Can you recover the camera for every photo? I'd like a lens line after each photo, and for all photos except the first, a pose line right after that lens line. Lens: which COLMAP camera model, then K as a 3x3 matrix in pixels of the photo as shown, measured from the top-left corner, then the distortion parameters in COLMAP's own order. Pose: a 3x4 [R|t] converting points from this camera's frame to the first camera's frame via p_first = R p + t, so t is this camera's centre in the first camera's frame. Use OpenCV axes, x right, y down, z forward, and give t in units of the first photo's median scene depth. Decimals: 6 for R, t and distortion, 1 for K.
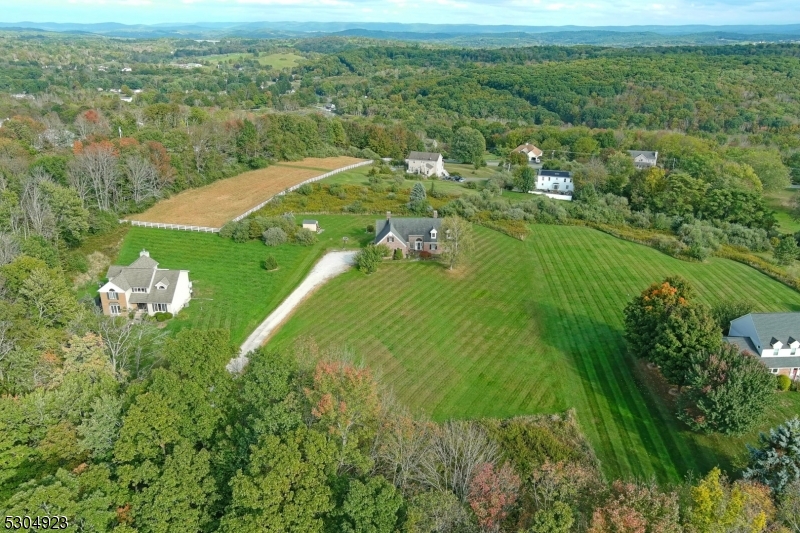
lens RADIAL K [[615.6, 0, 401.8], [0, 615.6, 269.9], [0, 0, 1]] dist [0.021128, -0.015118]
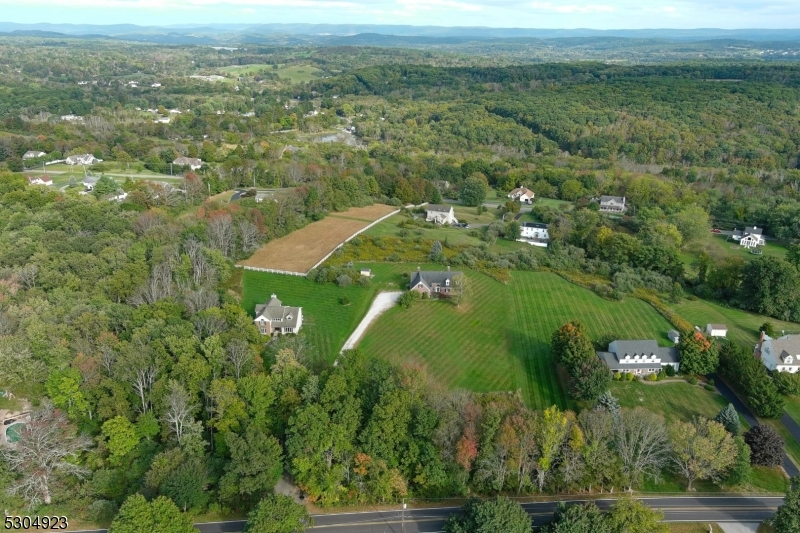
lens RADIAL K [[615.6, 0, 400.4], [0, 615.6, 269.5], [0, 0, 1]] dist [0.021128, -0.015118]
pose [[0.999813, 0.009901, -0.016622, -0.037122], [-0.009923, 0.999950, -0.001219, -0.075719], [0.016609, 0.001384, 0.999861, -0.497419]]
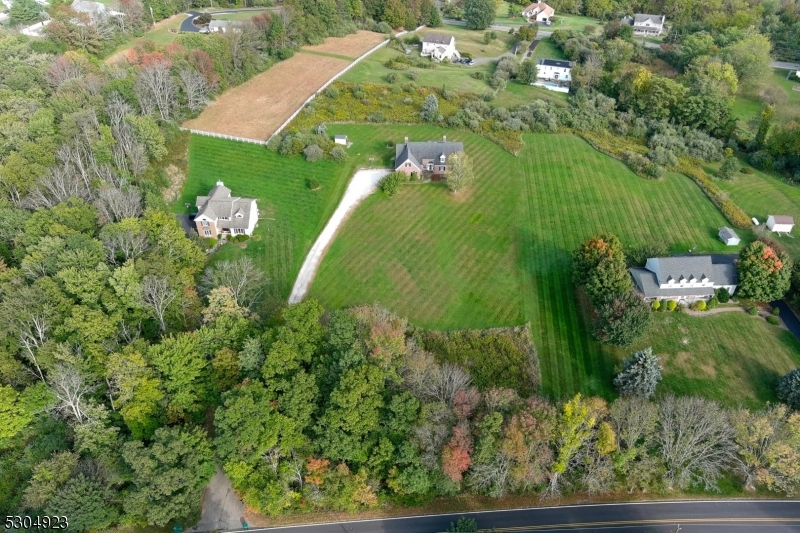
lens RADIAL K [[615.6, 0, 401.2], [0, 615.6, 269.0], [0, 0, 1]] dist [0.021128, -0.015118]
pose [[0.999829, 0.007340, -0.016981, -0.007785], [-0.001948, 0.954587, 0.297925, -0.185161], [0.018397, -0.297841, 0.954438, -0.221454]]
